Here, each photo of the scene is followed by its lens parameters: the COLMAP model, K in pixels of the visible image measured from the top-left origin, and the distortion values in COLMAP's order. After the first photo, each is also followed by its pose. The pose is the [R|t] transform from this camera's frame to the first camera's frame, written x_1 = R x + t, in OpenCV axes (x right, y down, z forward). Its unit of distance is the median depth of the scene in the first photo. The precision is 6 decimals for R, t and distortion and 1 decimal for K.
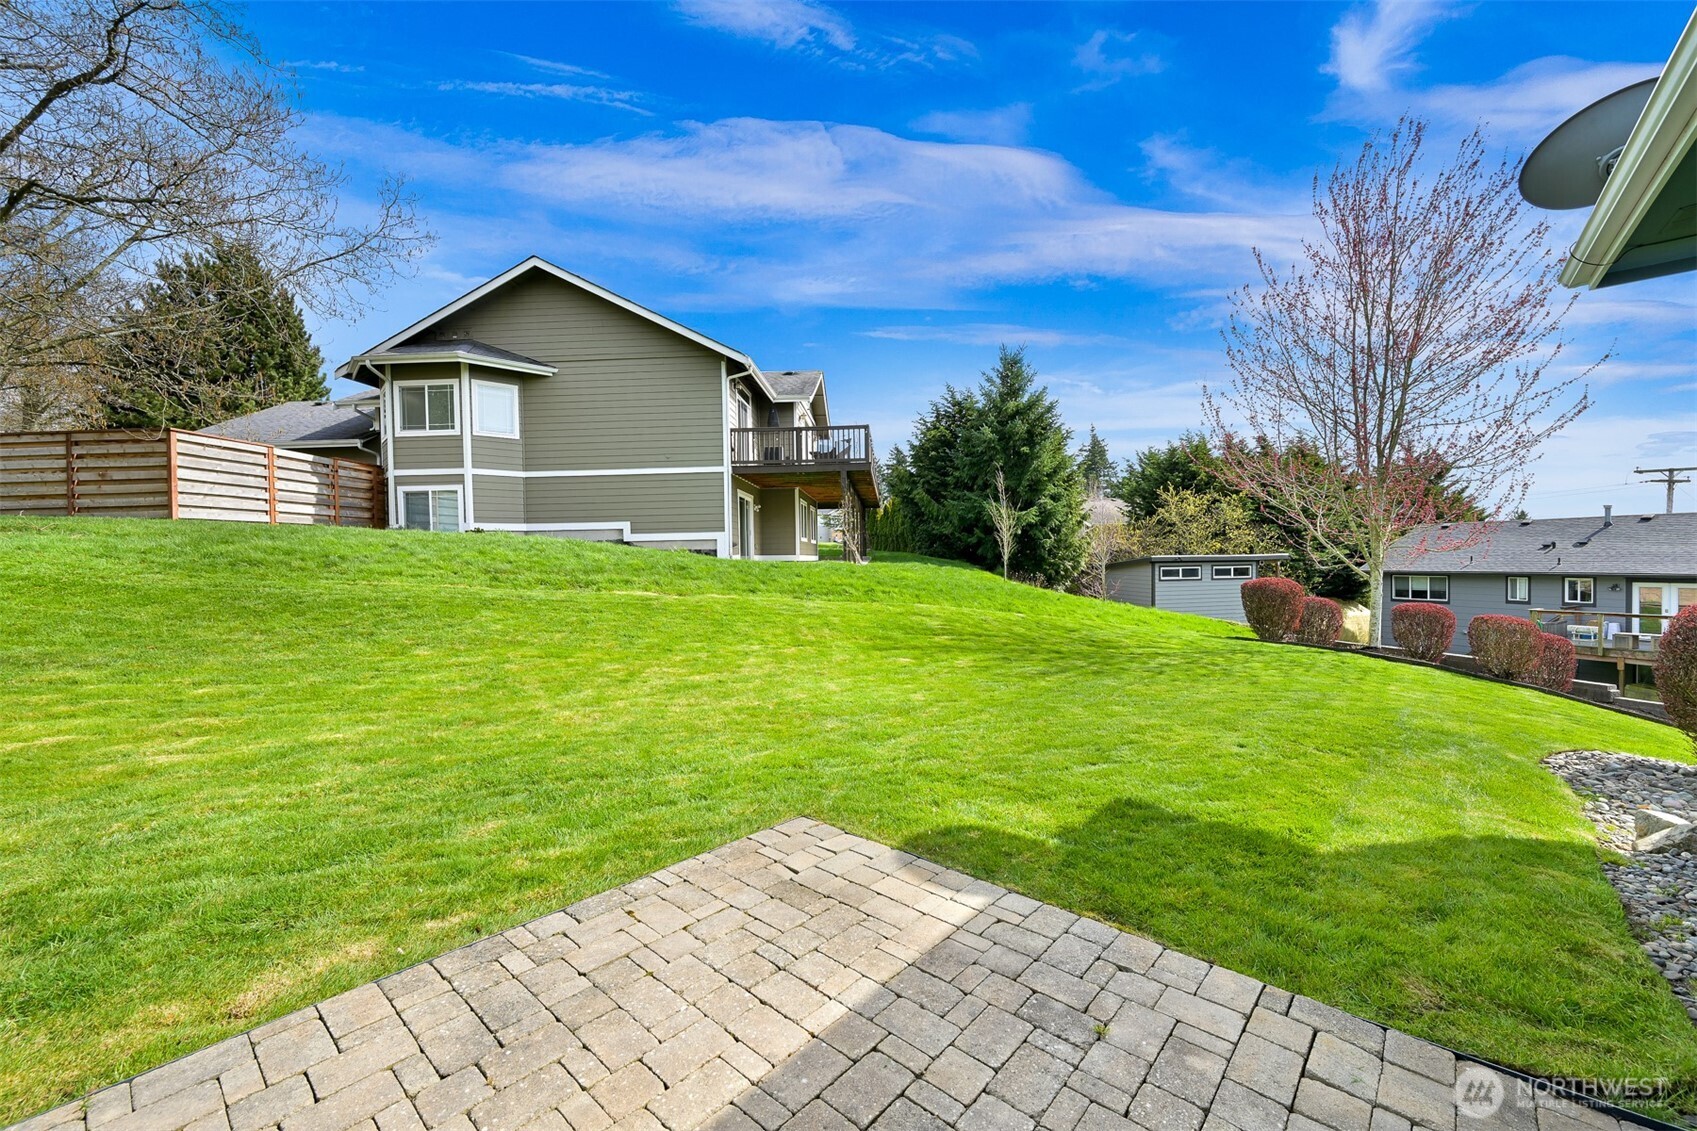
lens RADIAL K [[715.3, 0, 856.6], [0, 715.3, 562.4], [0, 0, 1]] dist [-0.000244, 0.000031]
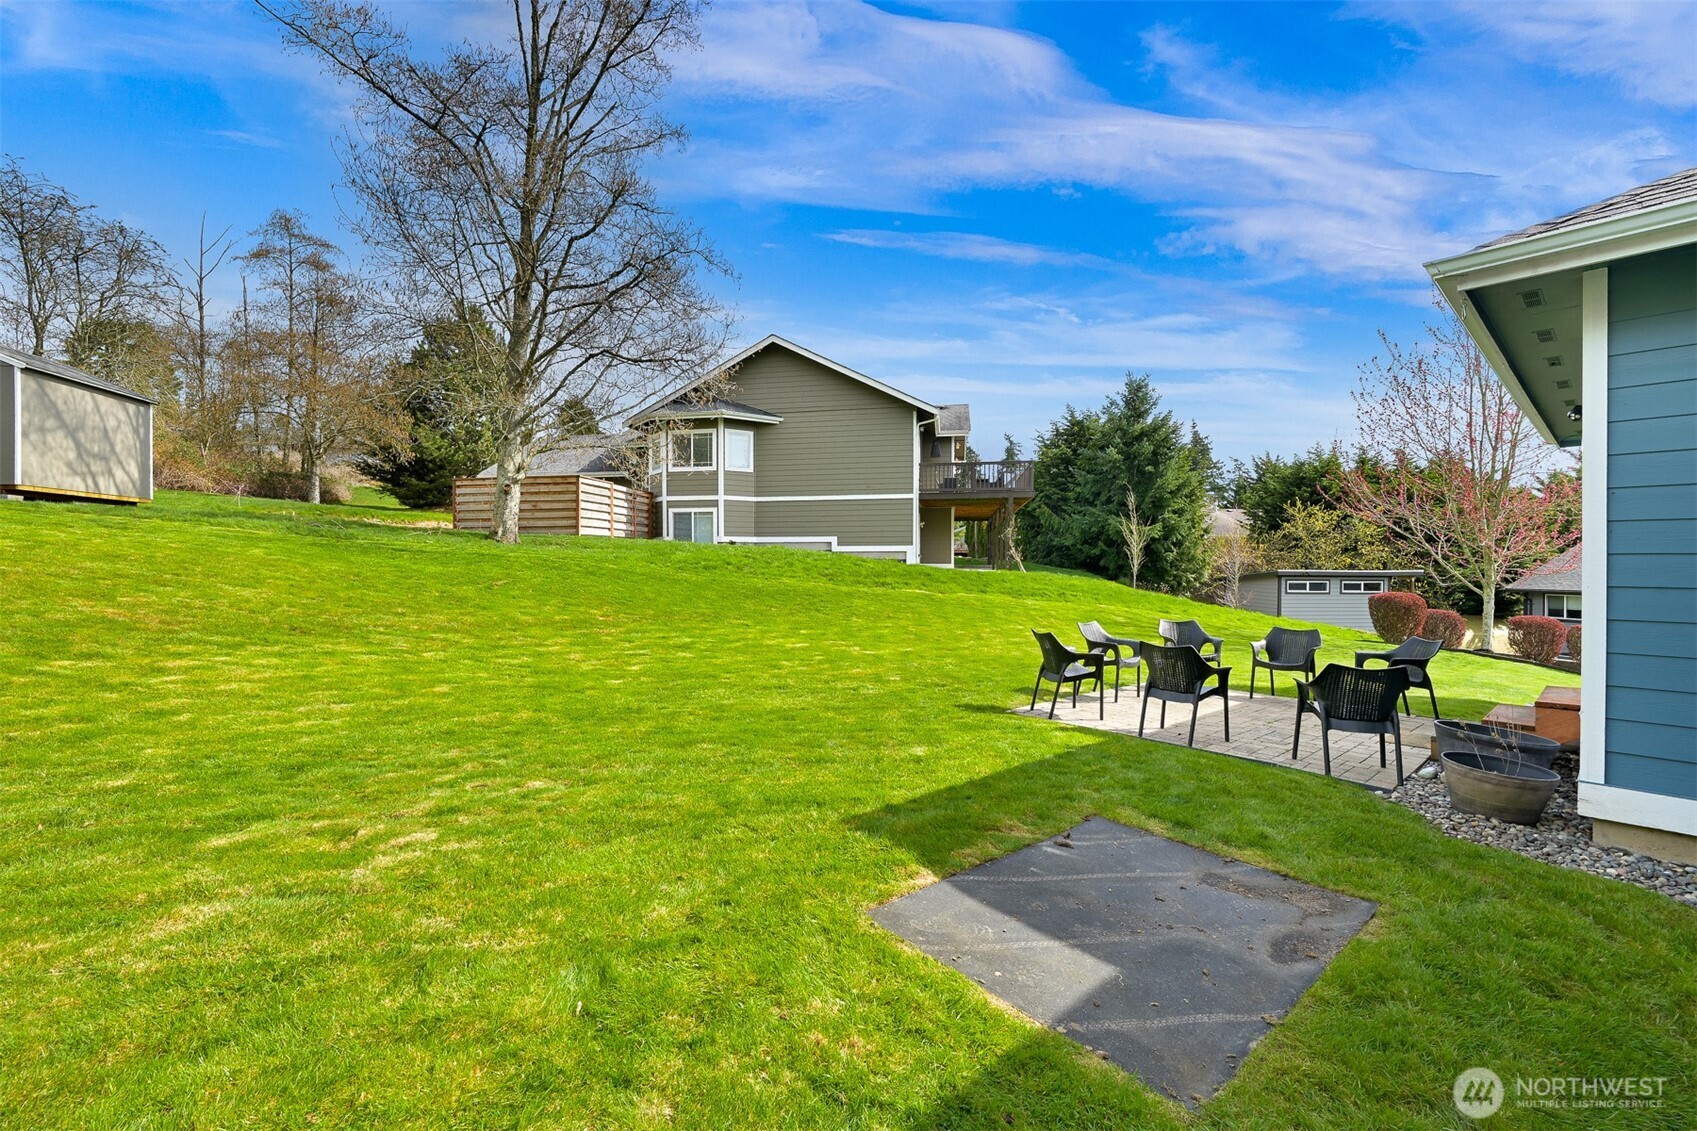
lens RADIAL K [[666.6, 0, 848.5], [0, 666.6, 565.5], [0, 0, 1]] dist [0.000550, -0.000016]
pose [[0.984464, 0.017911, -0.174671, -0.052508], [-0.018721, 0.999820, -0.002994, -0.000946], [0.174585, 0.006218, 0.984622, -0.106176]]
